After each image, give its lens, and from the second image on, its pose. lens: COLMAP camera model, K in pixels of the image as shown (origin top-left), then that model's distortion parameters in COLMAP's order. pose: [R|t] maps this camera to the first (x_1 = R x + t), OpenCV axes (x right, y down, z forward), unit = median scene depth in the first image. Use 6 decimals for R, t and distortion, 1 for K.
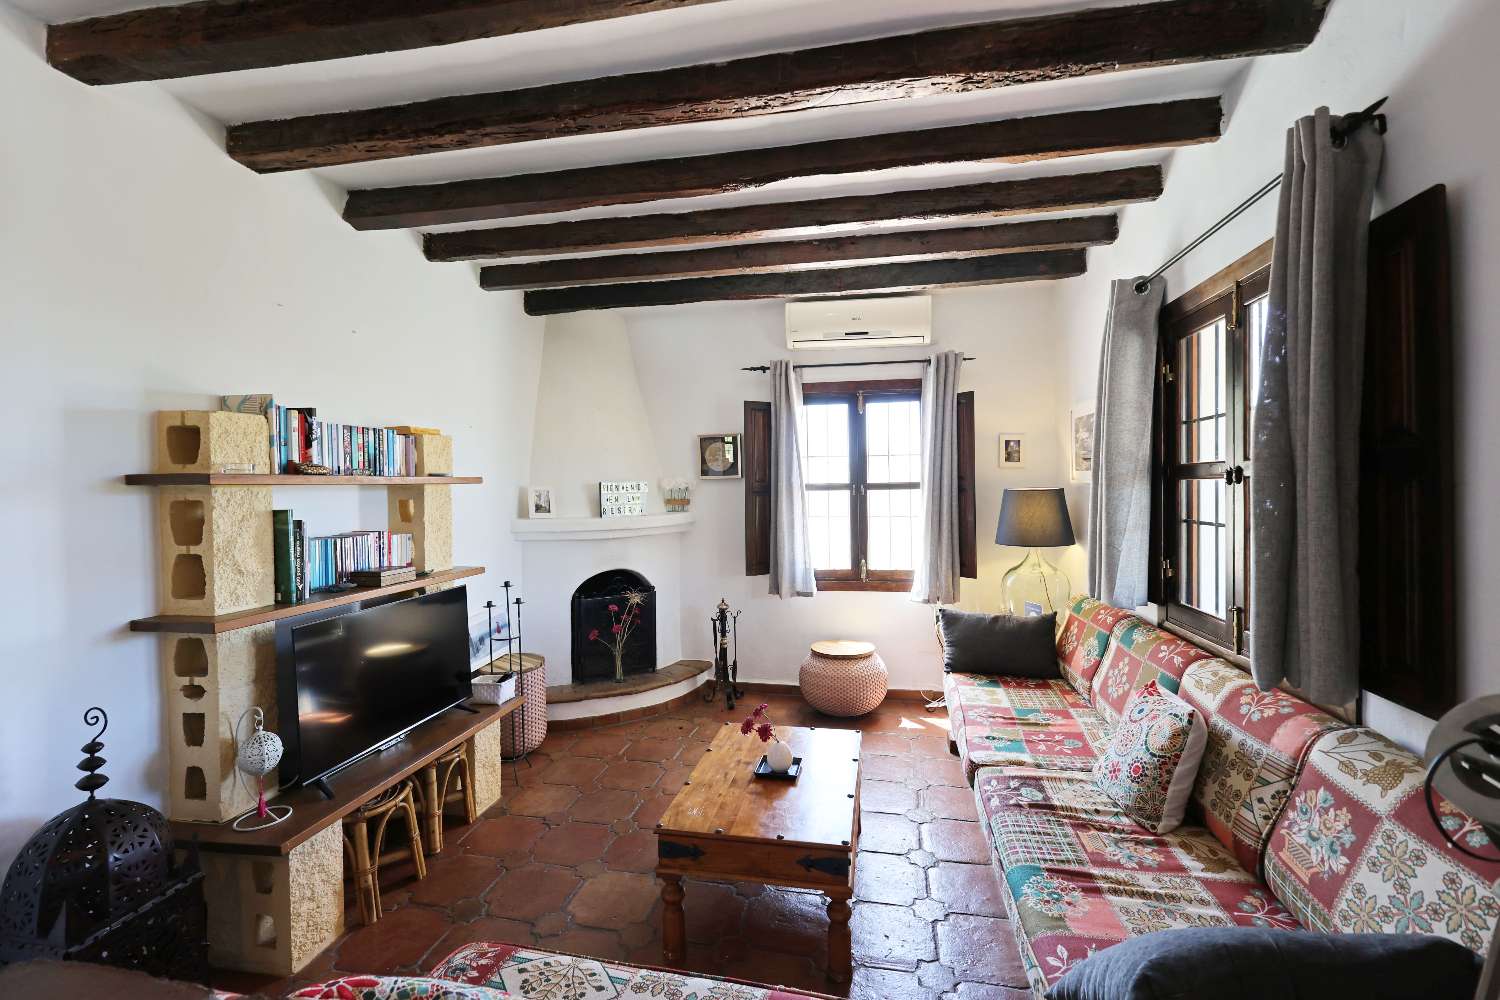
lens RADIAL K [[647.1, 0, 747.5], [0, 647.1, 496.4], [0, 0, 1]] dist [0.002397, -0.001004]
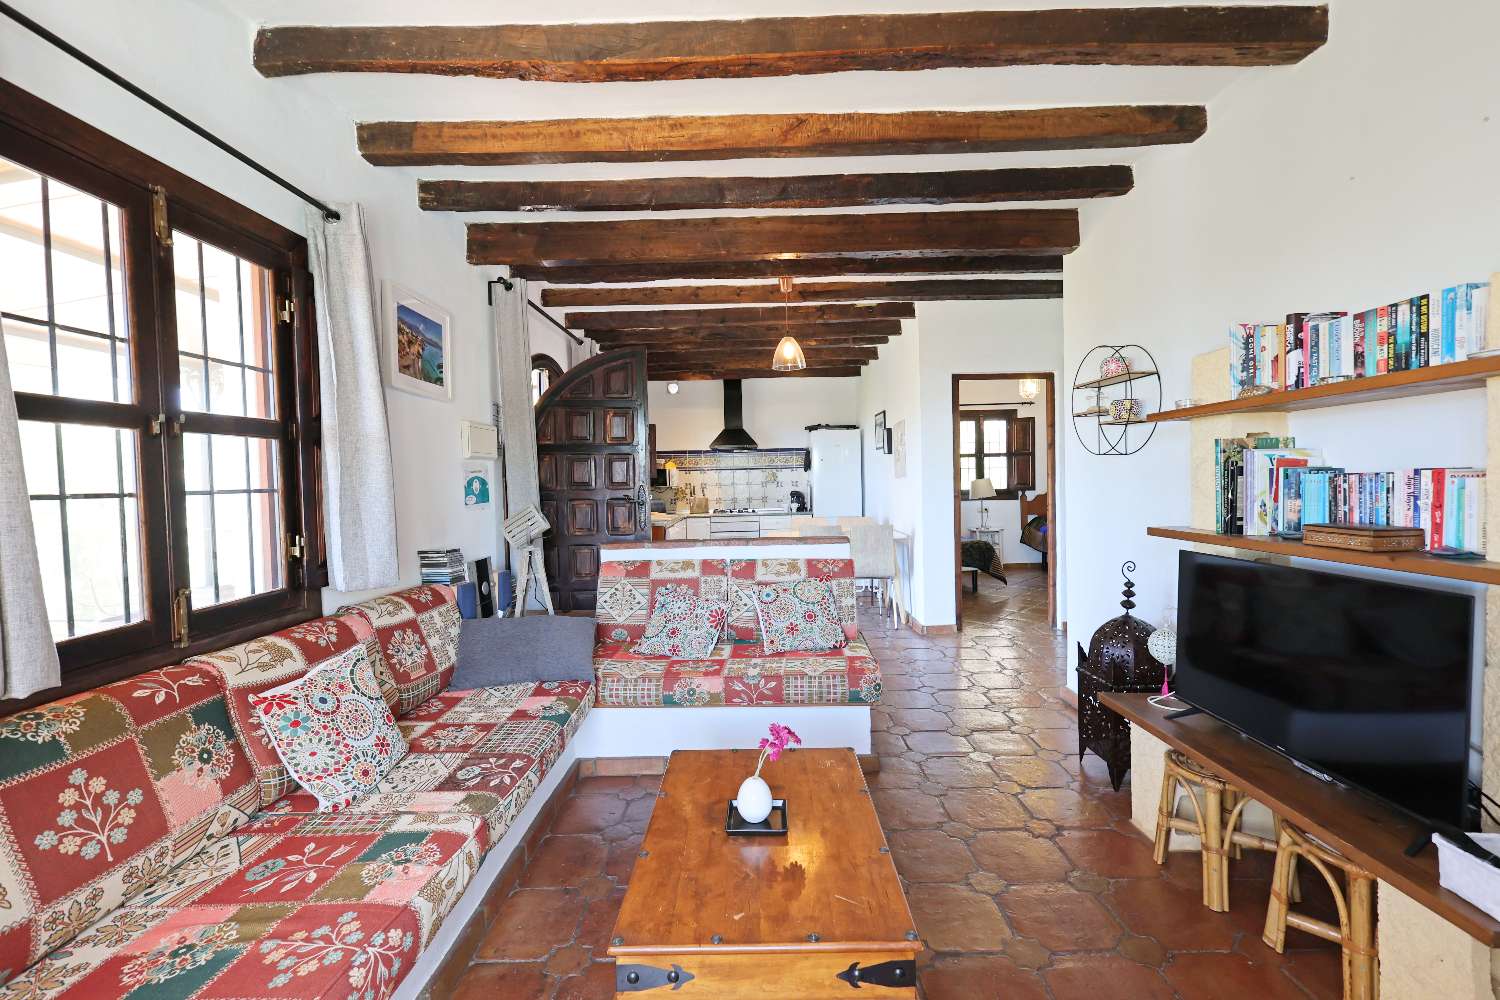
lens RADIAL K [[658.1, 0, 750.5], [0, 658.1, 488.7], [0, 0, 1]] dist [0.017978, -0.004657]
pose [[-0.981968, 0.039563, -0.184861, 0.094250], [0.033749, 0.998835, 0.034494, 0.018466], [0.186010, 0.027633, -0.982159, 0.912241]]
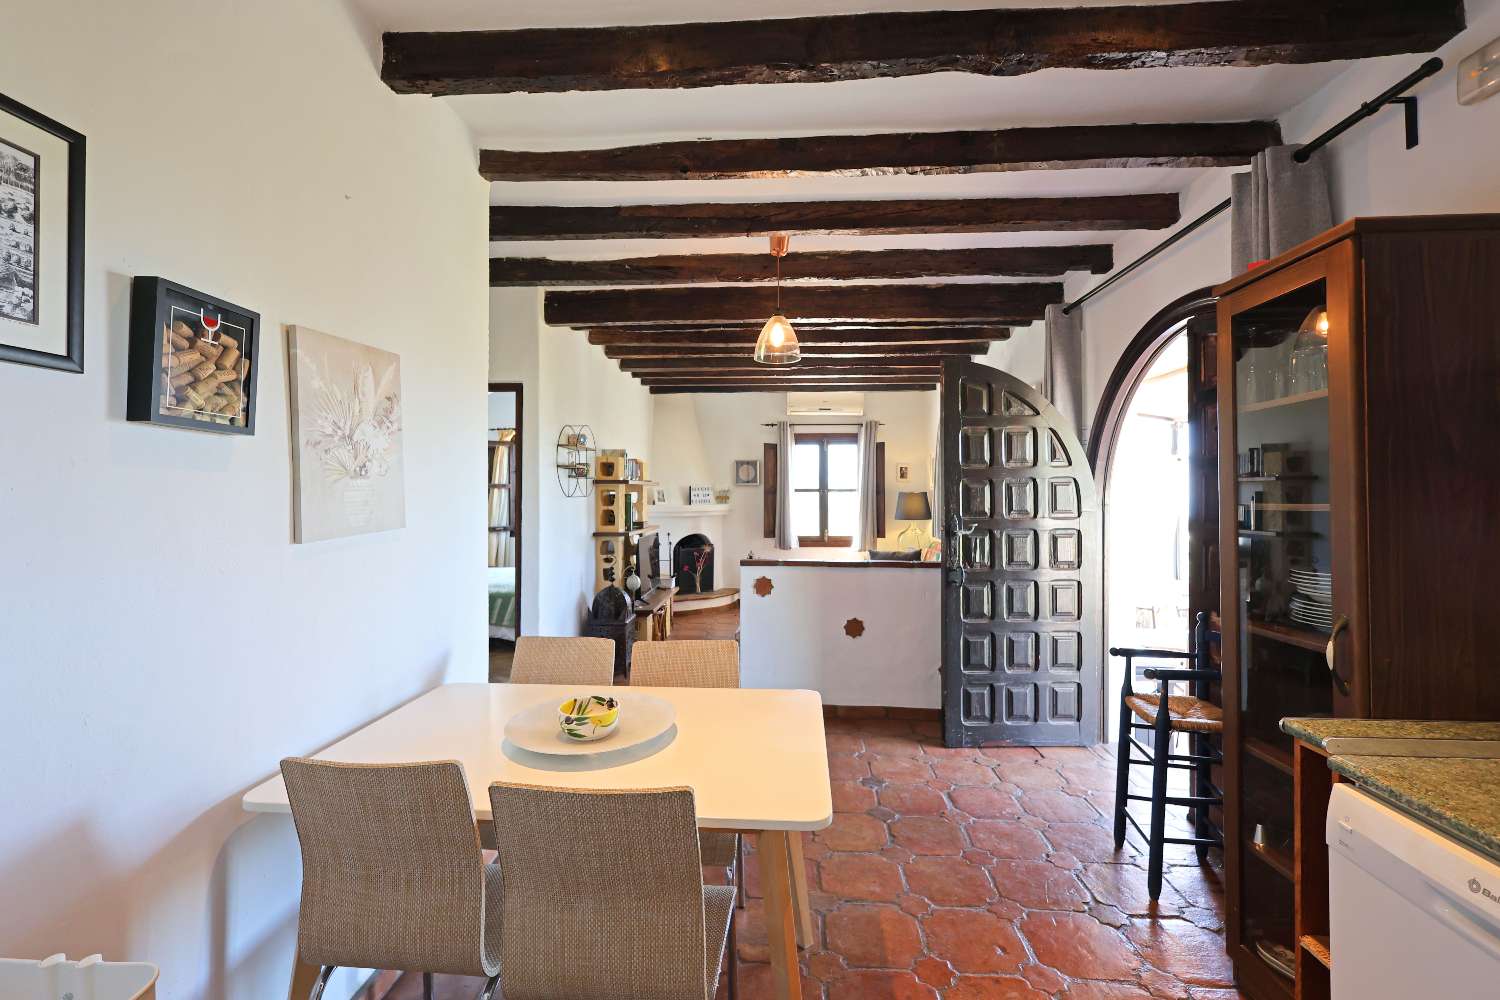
lens RADIAL K [[647.1, 0, 747.5], [0, 647.1, 496.4], [0, 0, 1]] dist [0.002397, -0.001004]
pose [[0.991111, 0.011362, 0.132554, -0.295804], [-0.009637, 0.999860, -0.013644, 0.030102], [-0.132691, 0.012246, 0.991082, -0.817559]]
